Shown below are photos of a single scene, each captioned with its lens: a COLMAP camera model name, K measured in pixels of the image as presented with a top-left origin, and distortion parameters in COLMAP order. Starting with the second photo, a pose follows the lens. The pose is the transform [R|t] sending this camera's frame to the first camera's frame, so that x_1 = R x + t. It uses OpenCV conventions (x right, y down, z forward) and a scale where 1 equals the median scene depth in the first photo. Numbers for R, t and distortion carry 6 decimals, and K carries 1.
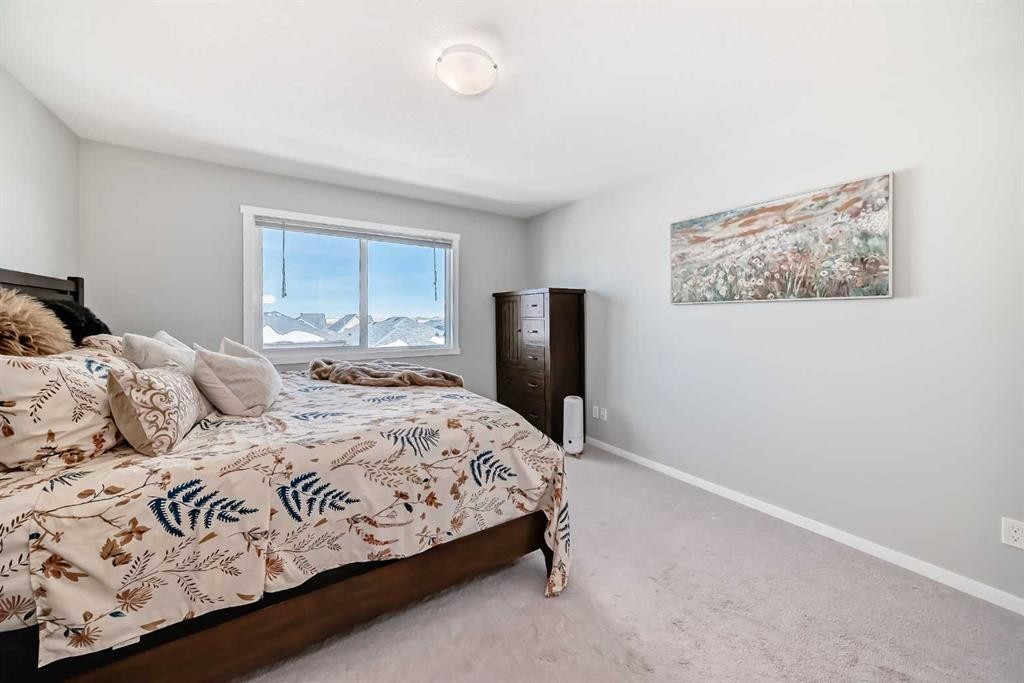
lens RADIAL K [[372.6, 0, 534.6], [0, 372.6, 317.2], [0, 0, 1]] dist [-0.004991, 0.001351]
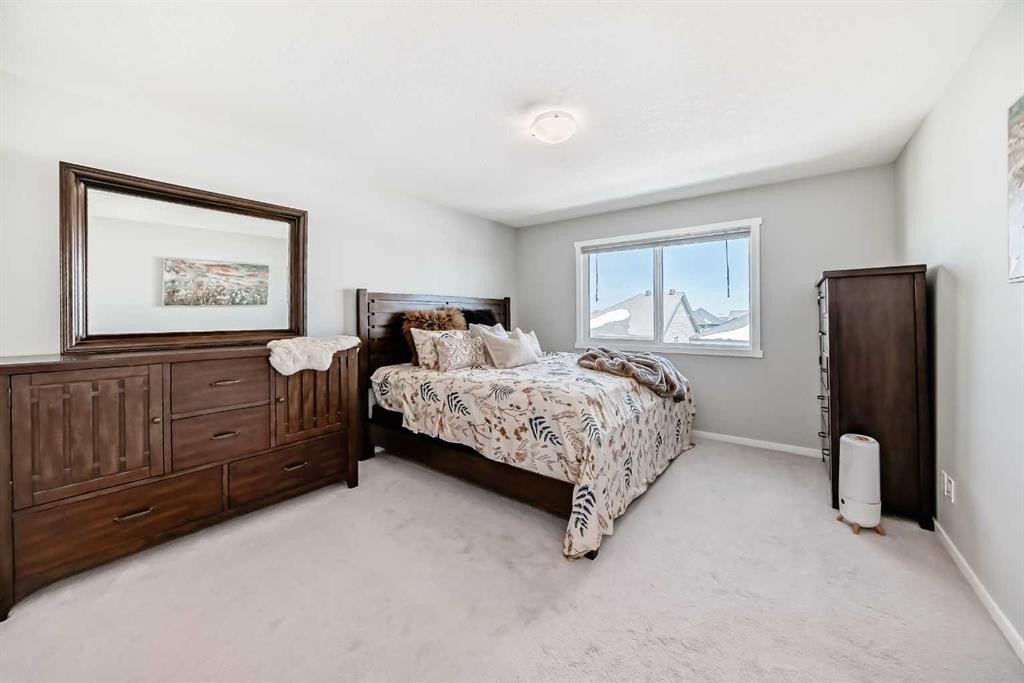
lens RADIAL K [[372.6, 0, 508.4], [0, 372.6, 314.9], [0, 0, 1]] dist [-0.004991, 0.001351]
pose [[0.324178, -0.007570, -0.945966, 1.235109], [0.006667, 0.999961, -0.005717, 0.006739], [0.945973, -0.004454, 0.324216, 0.521900]]
